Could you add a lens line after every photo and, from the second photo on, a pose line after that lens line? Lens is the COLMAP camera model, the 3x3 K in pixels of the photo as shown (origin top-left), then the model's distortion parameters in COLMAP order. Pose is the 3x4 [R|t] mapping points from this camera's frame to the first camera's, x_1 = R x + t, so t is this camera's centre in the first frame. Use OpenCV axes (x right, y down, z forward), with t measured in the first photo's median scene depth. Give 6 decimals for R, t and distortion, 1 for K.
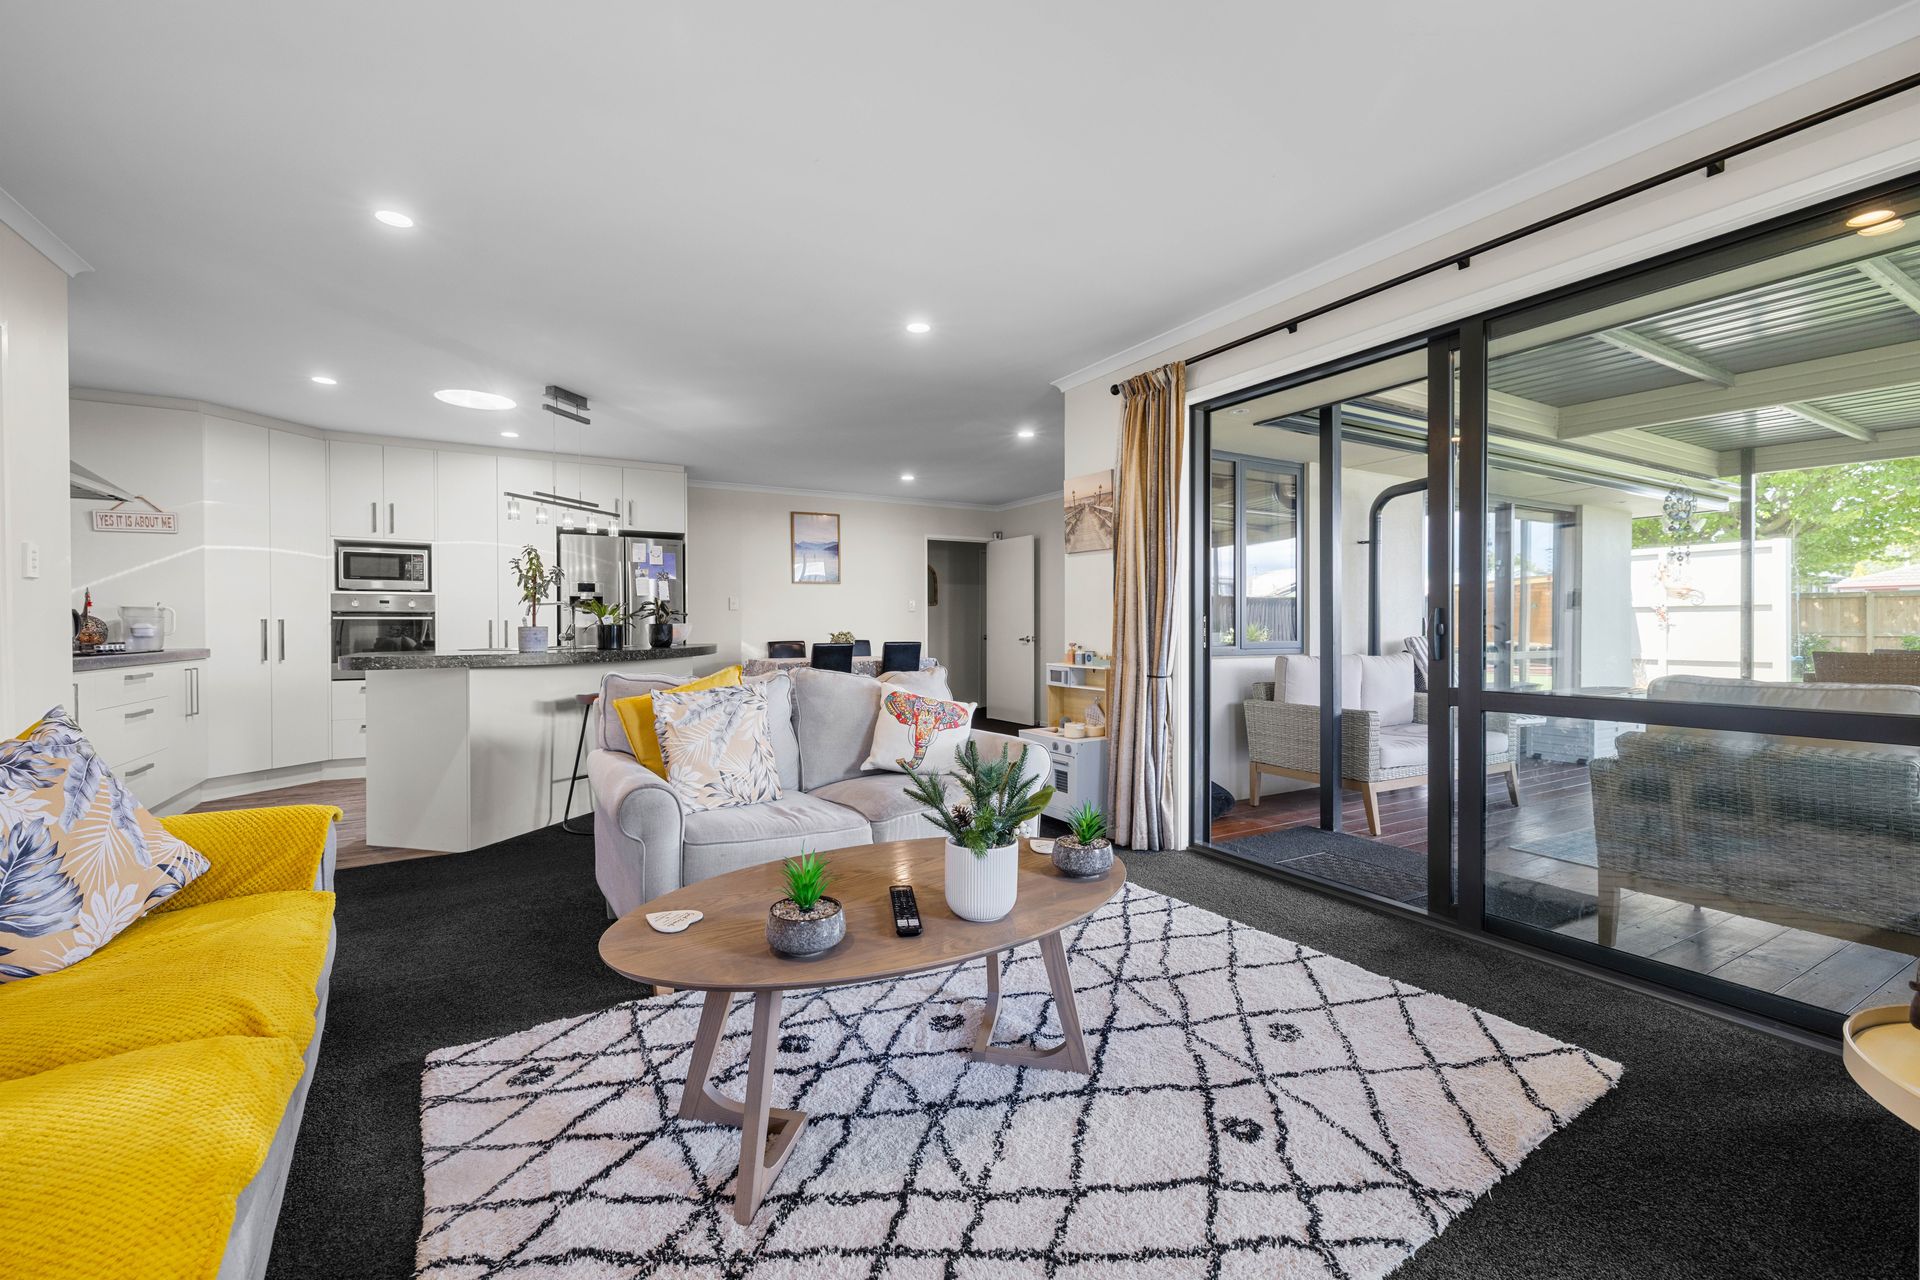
lens RADIAL K [[810.2, 0, 959.5], [0, 810.2, 631.7], [0, 0, 1]] dist [0.000037, 0.000349]
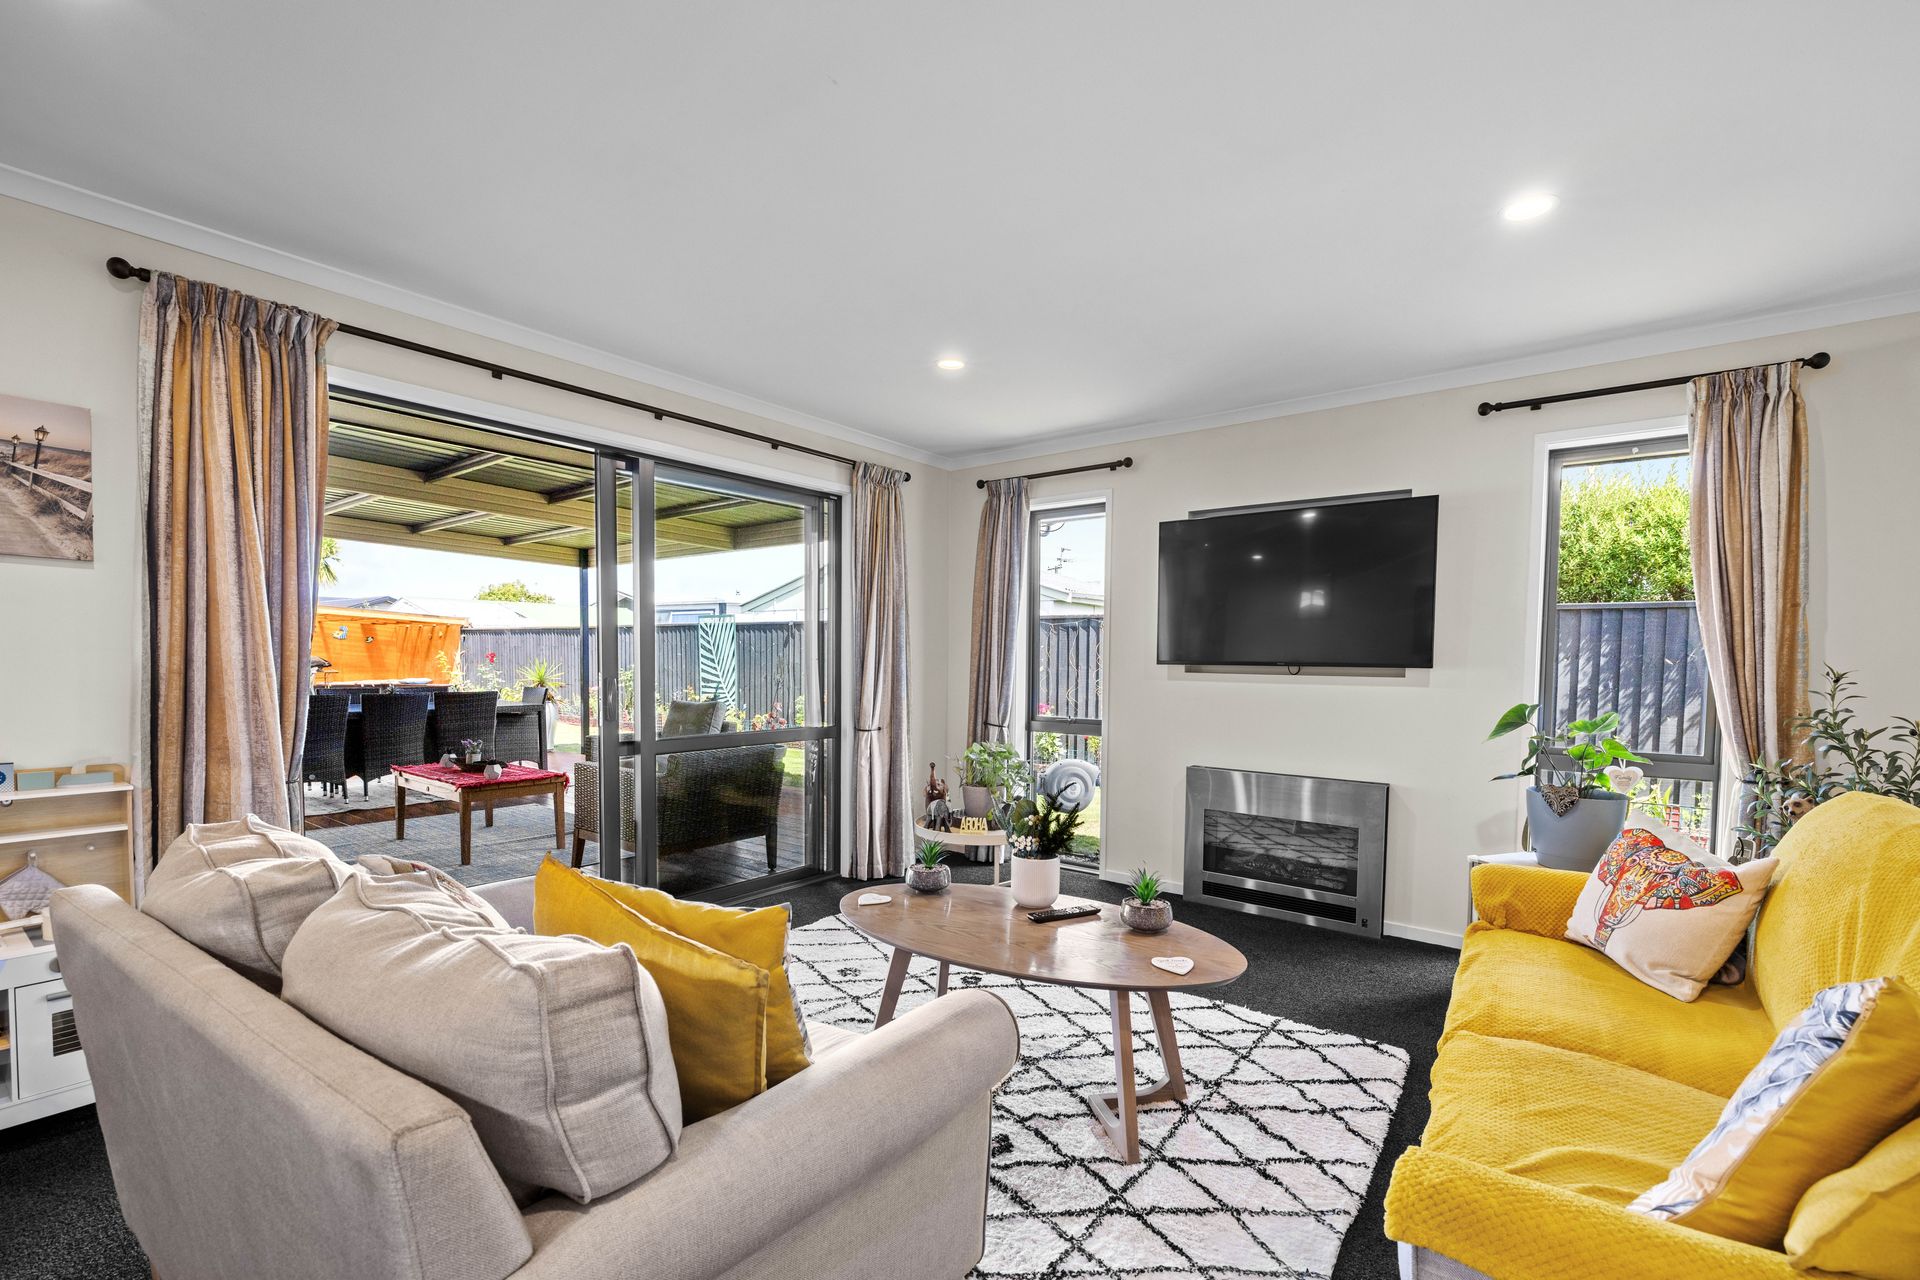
lens RADIAL K [[810.2, 0, 980.7], [0, 810.2, 701.2], [0, 0, 1]] dist [0.000037, 0.000349]
pose [[-0.388964, -0.050290, 0.919880, -0.832151], [-0.005607, 0.998620, 0.052224, -0.068392], [-0.921236, 0.015155, -0.388709, 1.072366]]
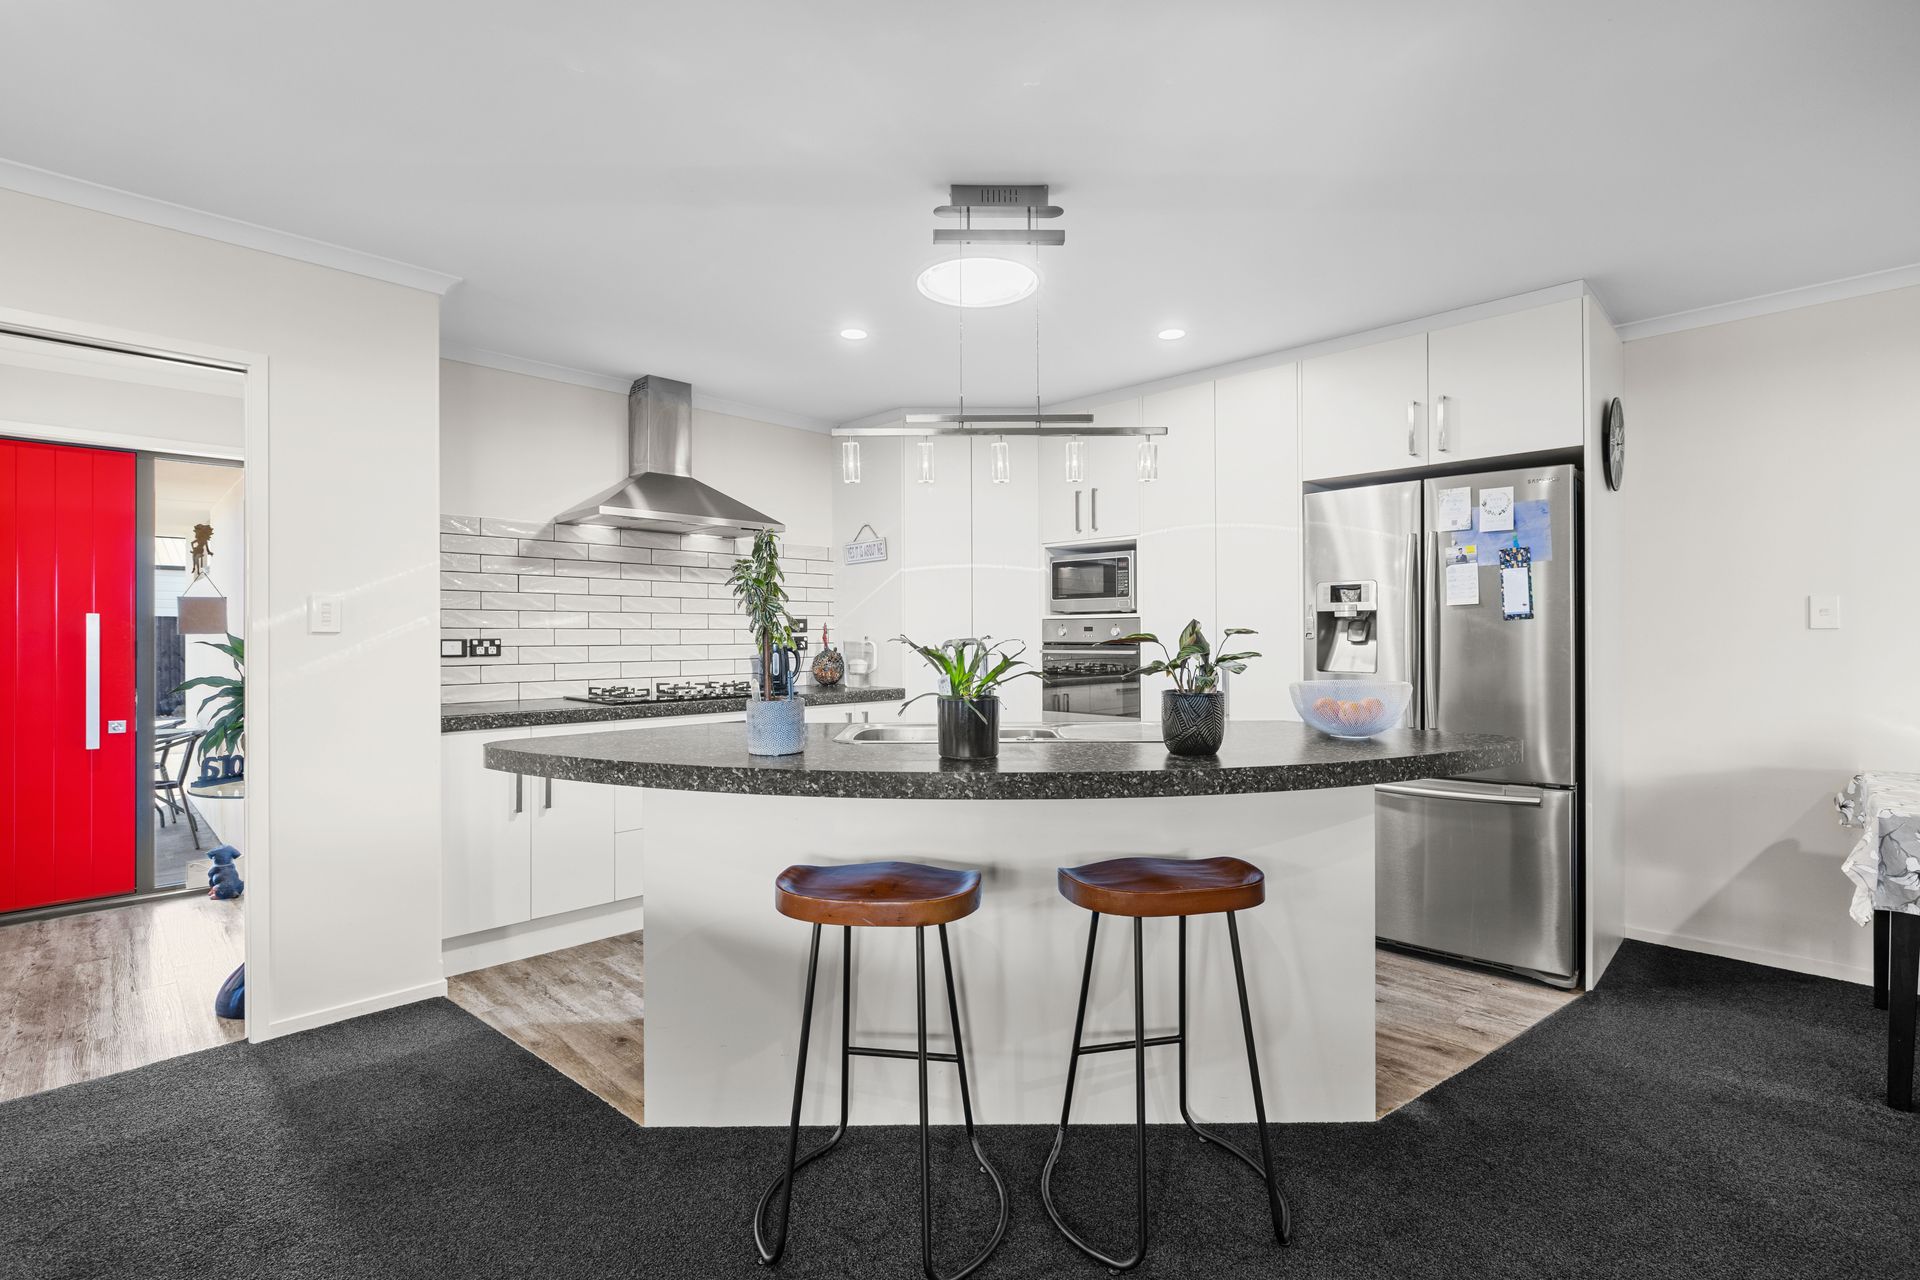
lens RADIAL K [[871.8, 0, 956.0], [0, 871.8, 630.1], [0, 0, 1]] dist [-0.005684, 0.000586]
pose [[0.257476, -0.003860, -0.966277, -0.008458], [-0.002435, 0.999986, -0.004643, -0.069817], [0.966282, 0.003548, 0.257464, 1.516649]]
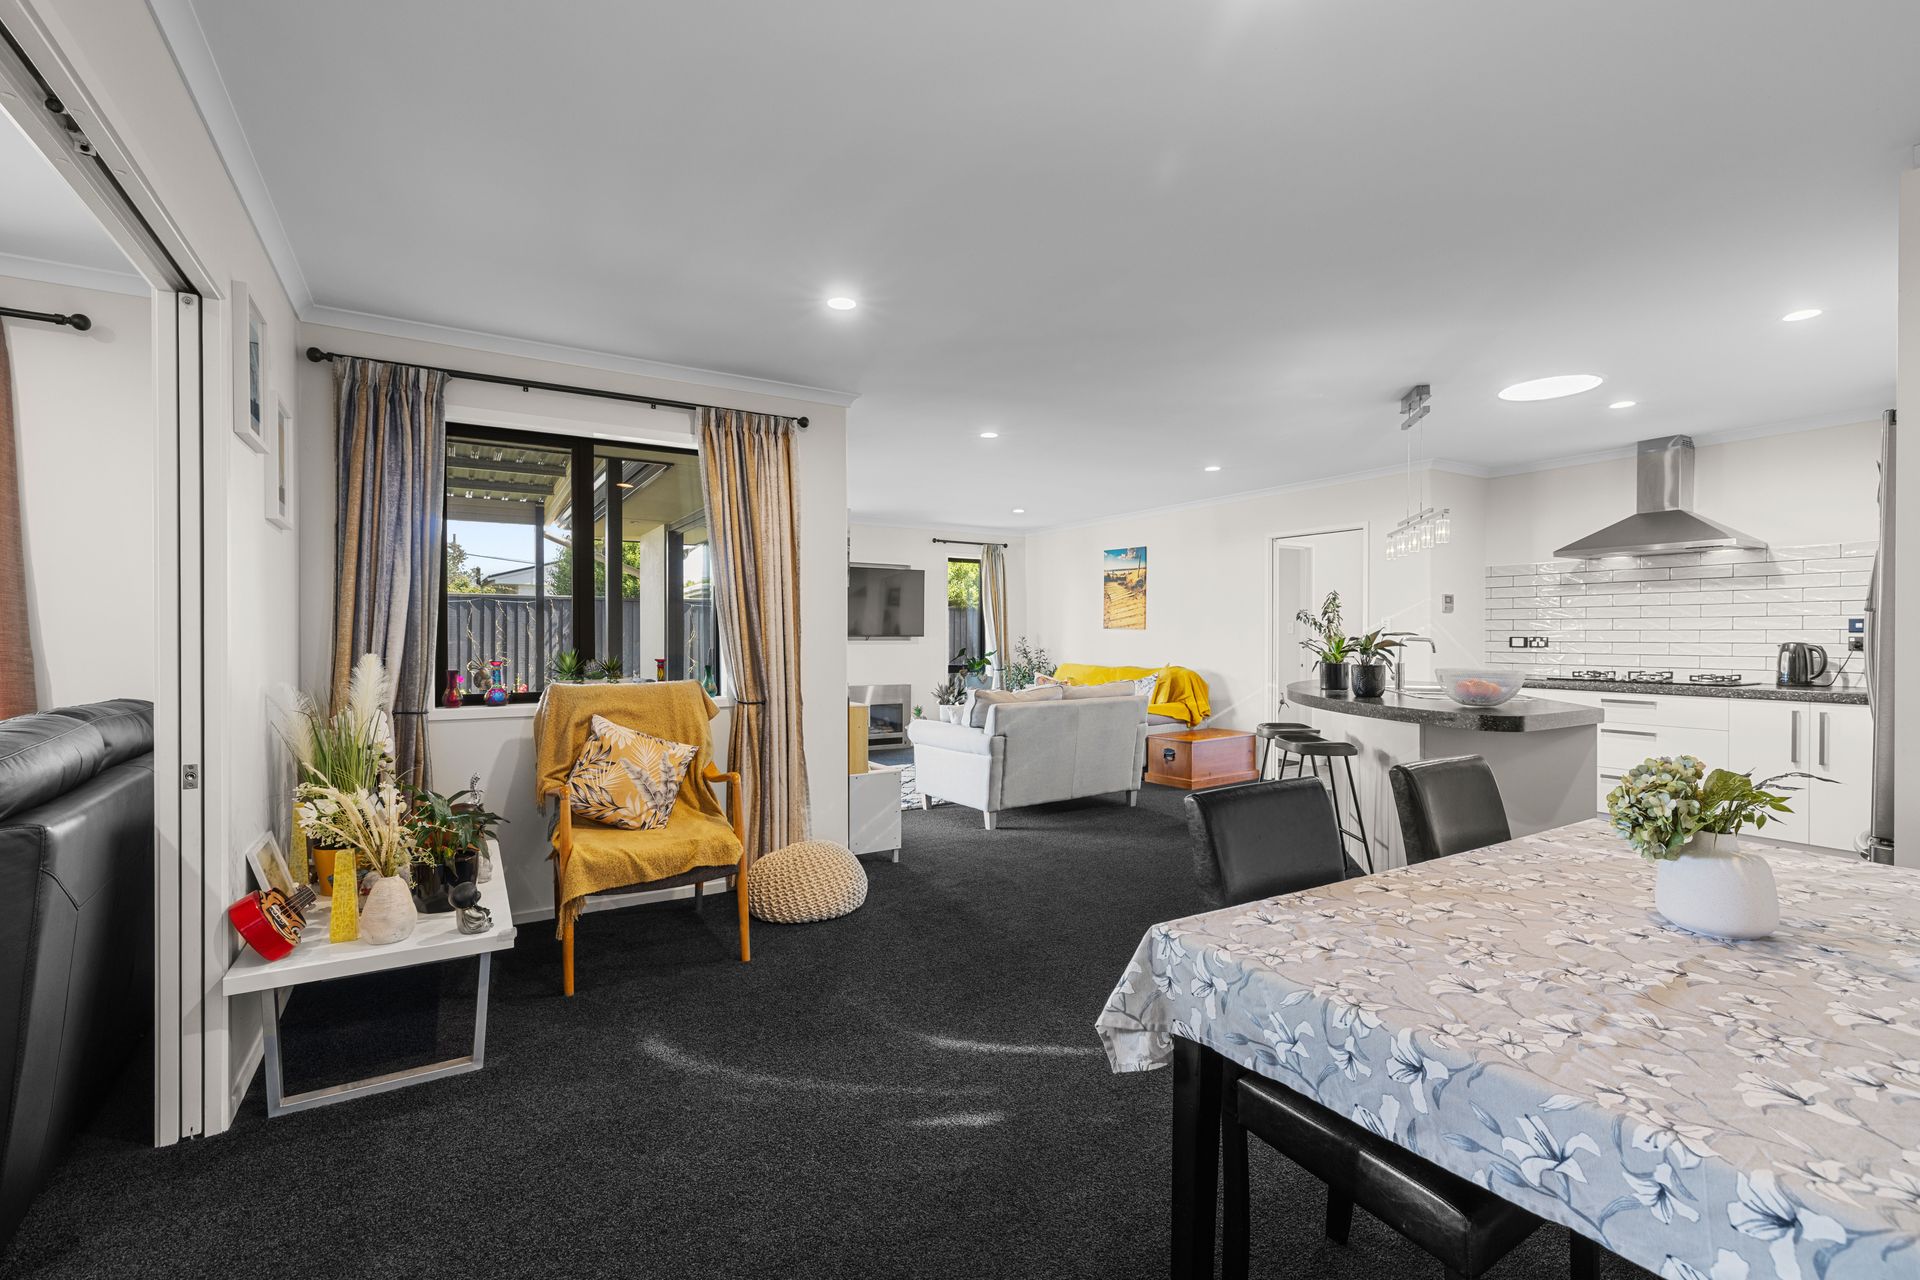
lens RADIAL K [[810.2, 0, 956.1], [0, 810.2, 643.8], [0, 0, 1]] dist [0.000037, 0.000349]
pose [[-0.998914, 0.003232, -0.046471, 0.119503], [0.002468, 0.999861, 0.016482, -0.081380], [0.046518, 0.016350, -0.998784, 3.254565]]
